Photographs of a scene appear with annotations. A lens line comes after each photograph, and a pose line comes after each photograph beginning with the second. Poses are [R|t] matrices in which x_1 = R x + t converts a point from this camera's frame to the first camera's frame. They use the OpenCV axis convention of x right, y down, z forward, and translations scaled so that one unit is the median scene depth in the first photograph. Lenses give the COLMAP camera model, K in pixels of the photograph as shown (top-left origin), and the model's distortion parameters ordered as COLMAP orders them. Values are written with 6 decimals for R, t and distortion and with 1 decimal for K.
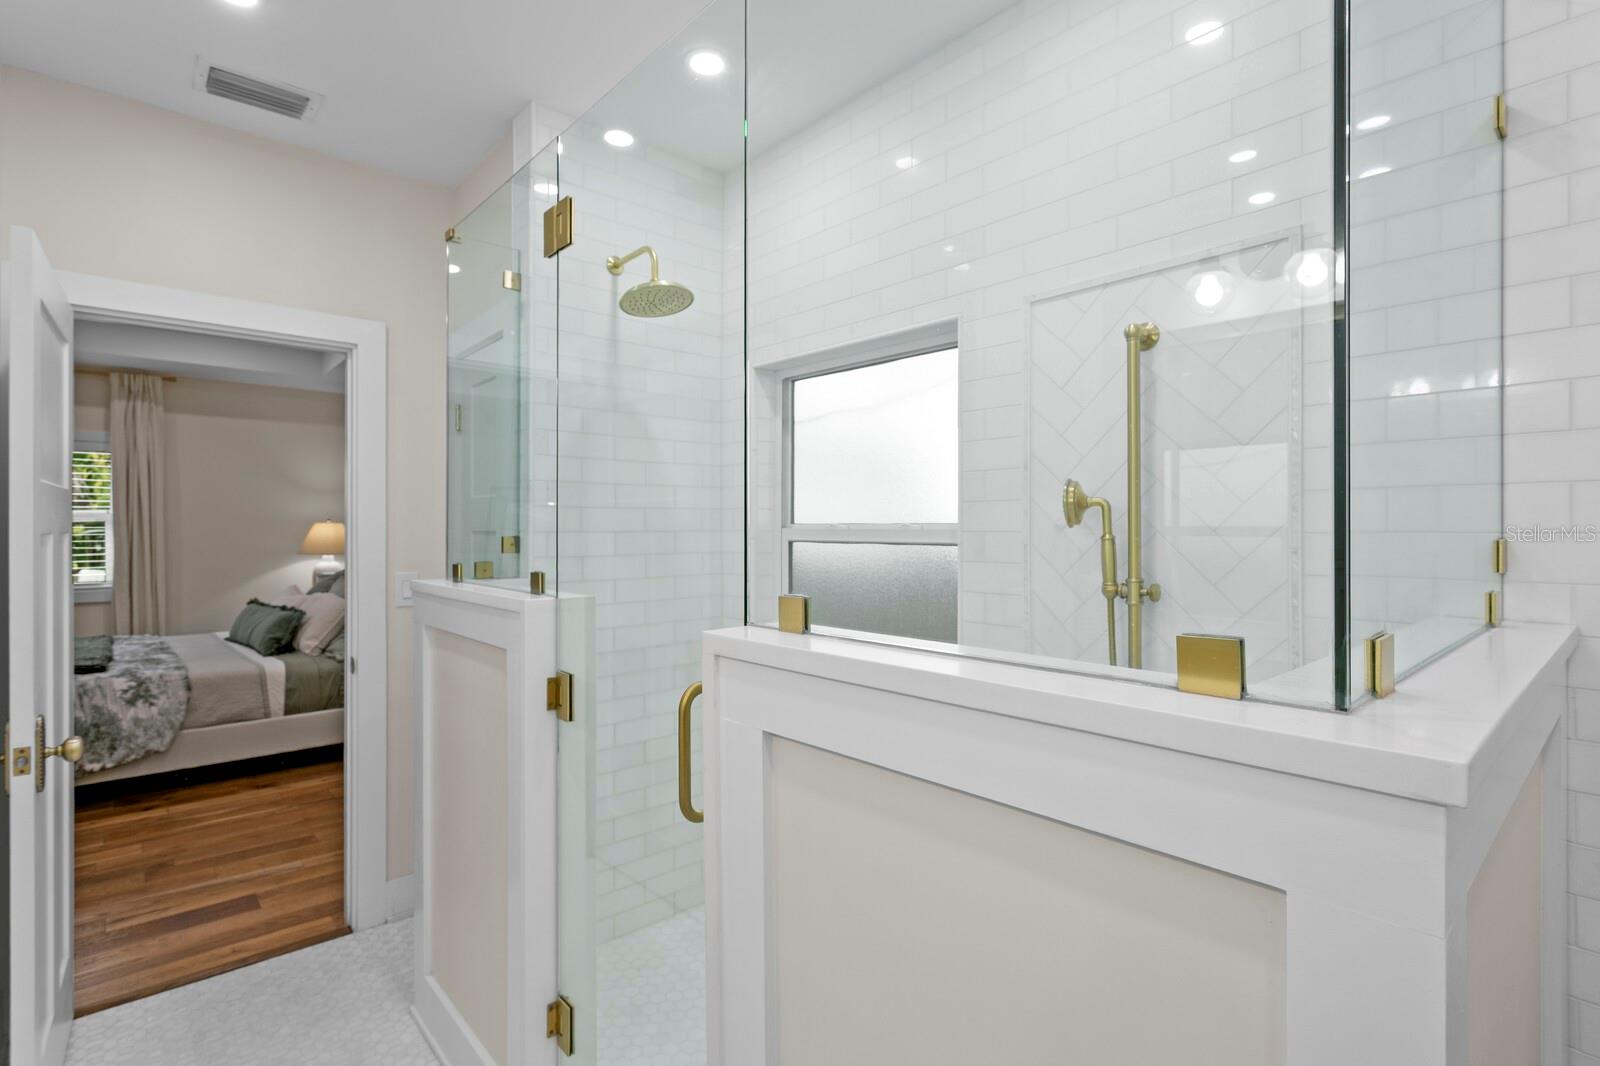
lens RADIAL K [[762.4, 0, 801.1], [0, 762.4, 526.8], [0, 0, 1]] dist [-0.002564, 0.000845]
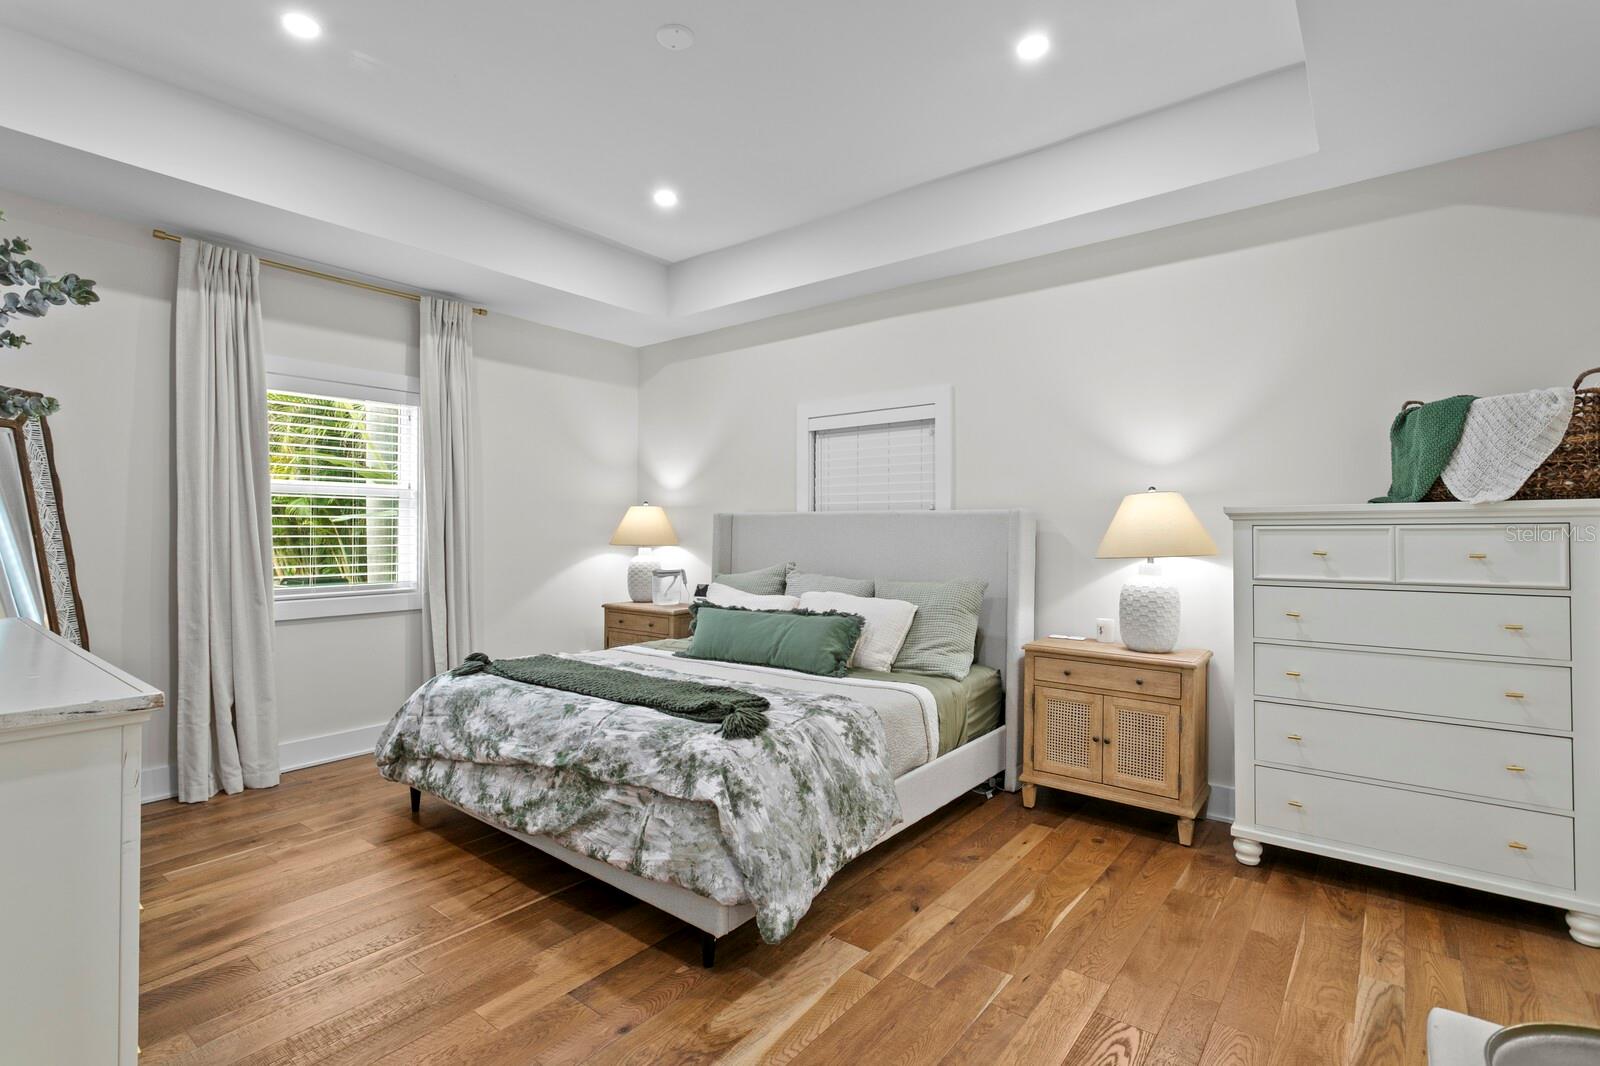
lens RADIAL K [[762.4, 0, 790.3], [0, 762.4, 530.9], [0, 0, 1]] dist [-0.002564, 0.000845]
pose [[0.987061, -0.000835, 0.160342, -0.849108], [0.000955, 0.999999, -0.000669, 0.029255], [-0.160341, 0.000813, 0.987061, 0.278626]]
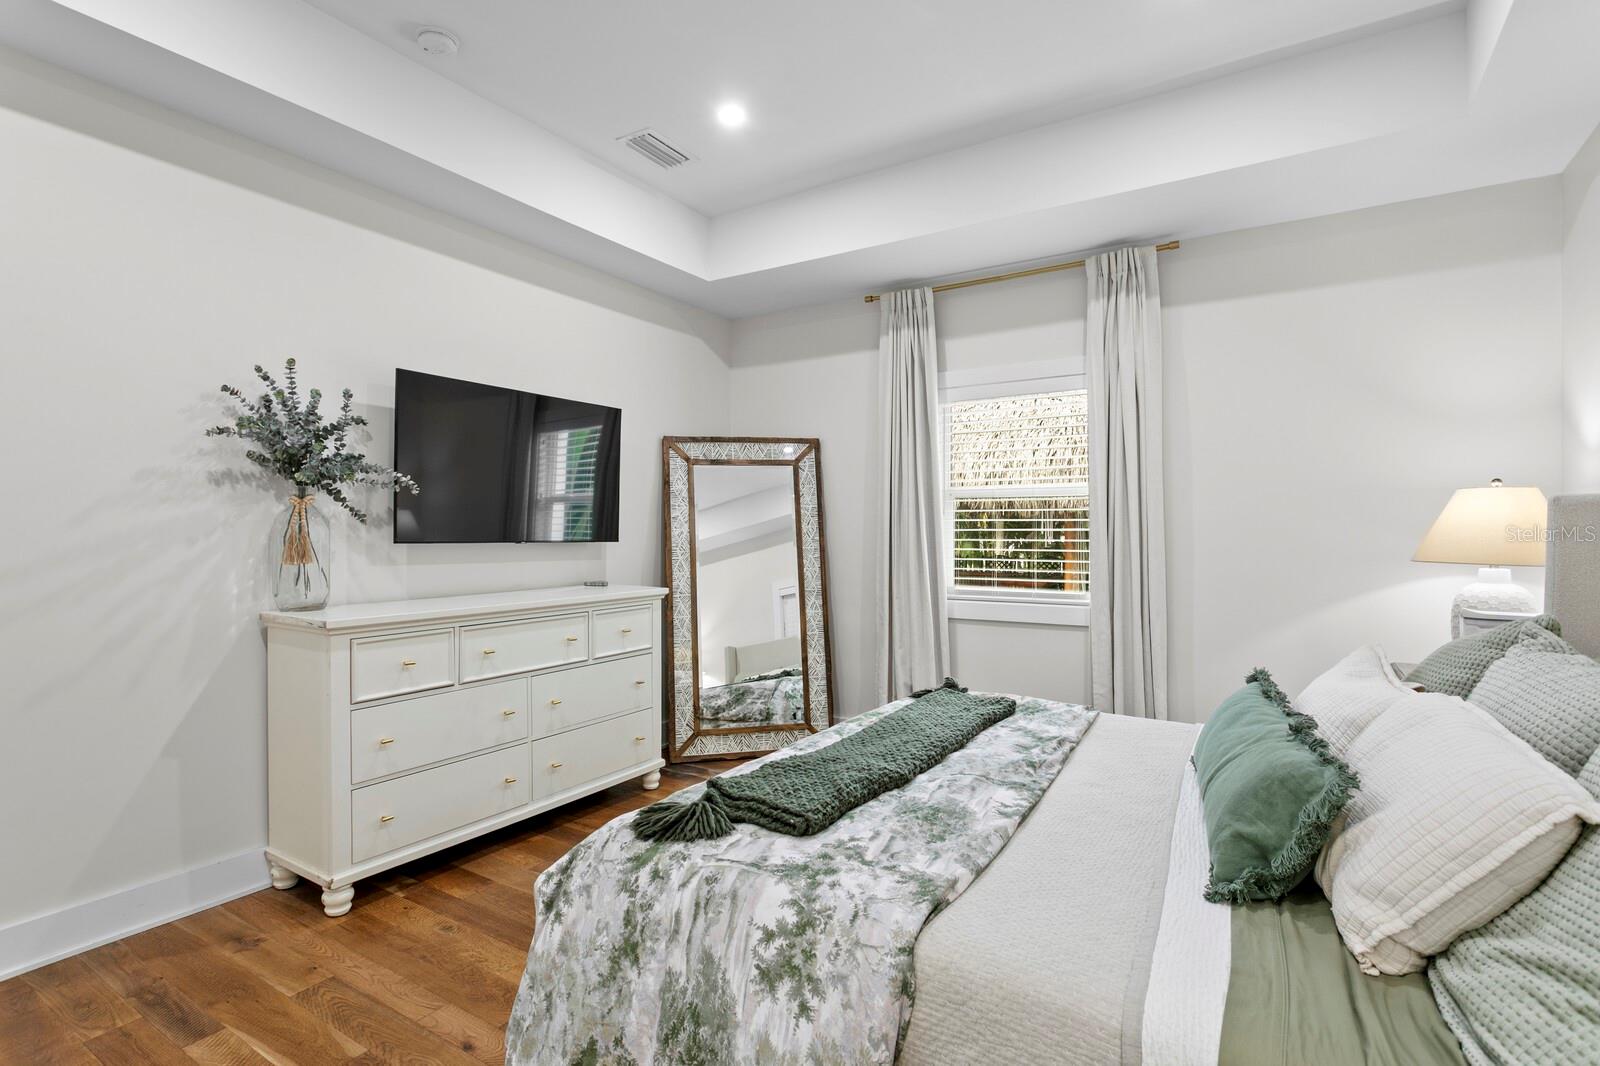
lens RADIAL K [[787.7, 0, 763.4], [0, 787.7, 528.3], [0, 0, 1]] dist [-0.000723, 0.000368]
pose [[0.243653, -0.005883, -0.969845, -0.438761], [-0.000183, 0.999981, -0.006111, 0.026874], [0.969863, 0.001666, 0.243647, 0.739744]]
